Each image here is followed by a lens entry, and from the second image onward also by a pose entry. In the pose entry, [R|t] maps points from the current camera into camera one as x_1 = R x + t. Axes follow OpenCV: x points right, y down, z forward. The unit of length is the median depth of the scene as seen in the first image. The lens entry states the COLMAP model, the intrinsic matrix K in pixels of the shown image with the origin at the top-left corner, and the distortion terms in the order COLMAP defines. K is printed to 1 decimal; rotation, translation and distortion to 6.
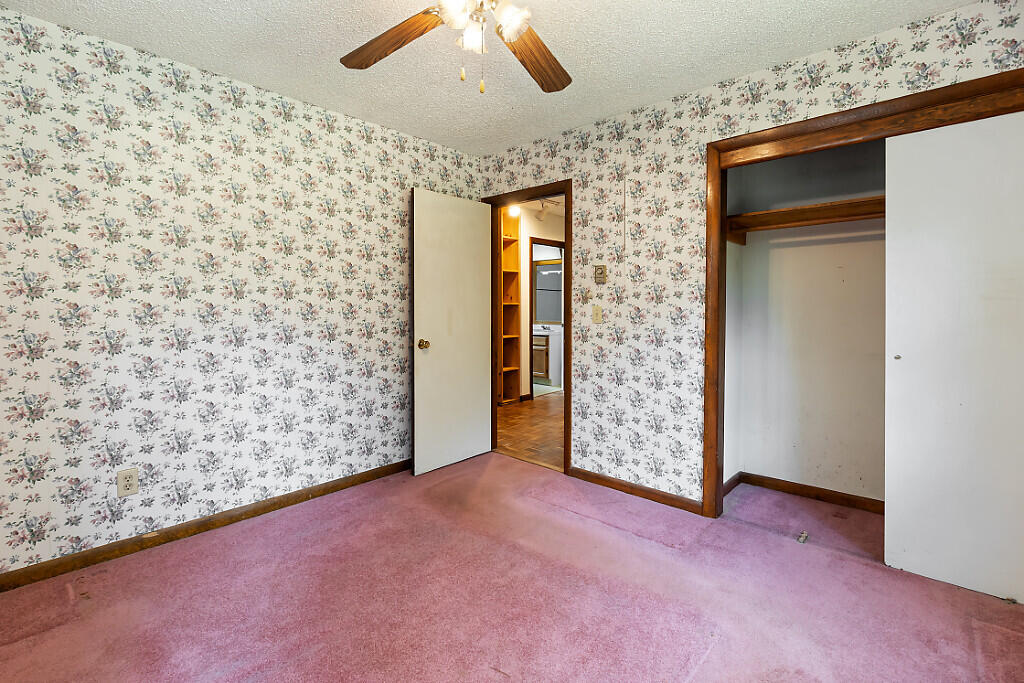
lens RADIAL K [[462.5, 0, 526.0], [0, 462.5, 309.2], [0, 0, 1]] dist [-0.003032, -0.001136]
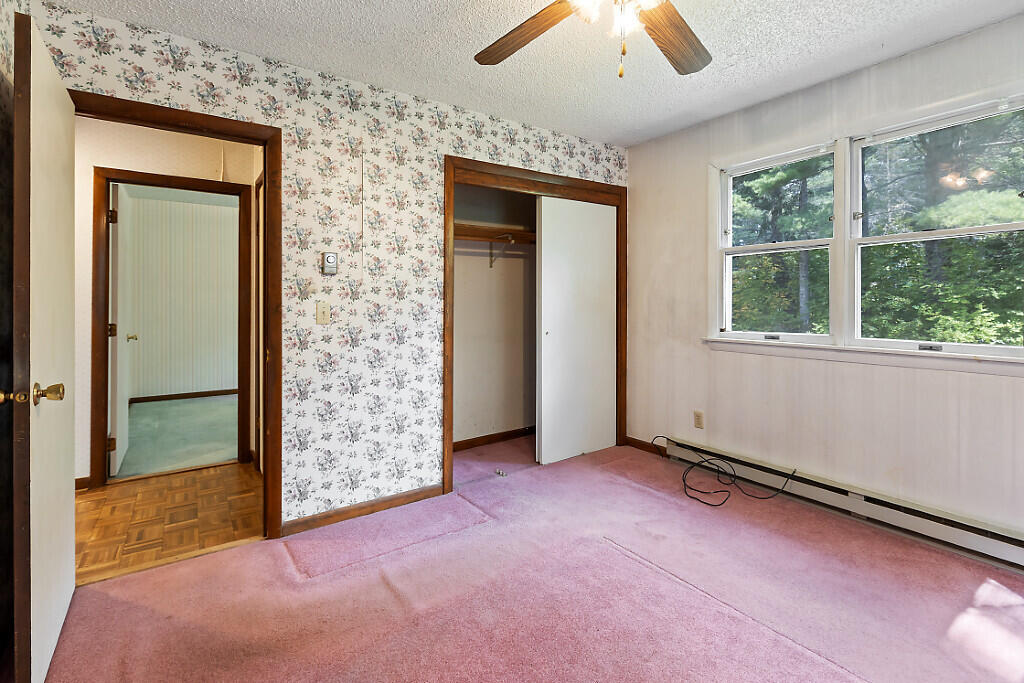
lens RADIAL K [[462.5, 0, 506.5], [0, 462.5, 299.7], [0, 0, 1]] dist [-0.003032, -0.001136]
pose [[0.250535, -0.000501, 0.968108, -0.585978], [0.008550, 0.999962, -0.001695, -0.008479], [-0.968070, 0.008702, 0.250529, 0.533667]]
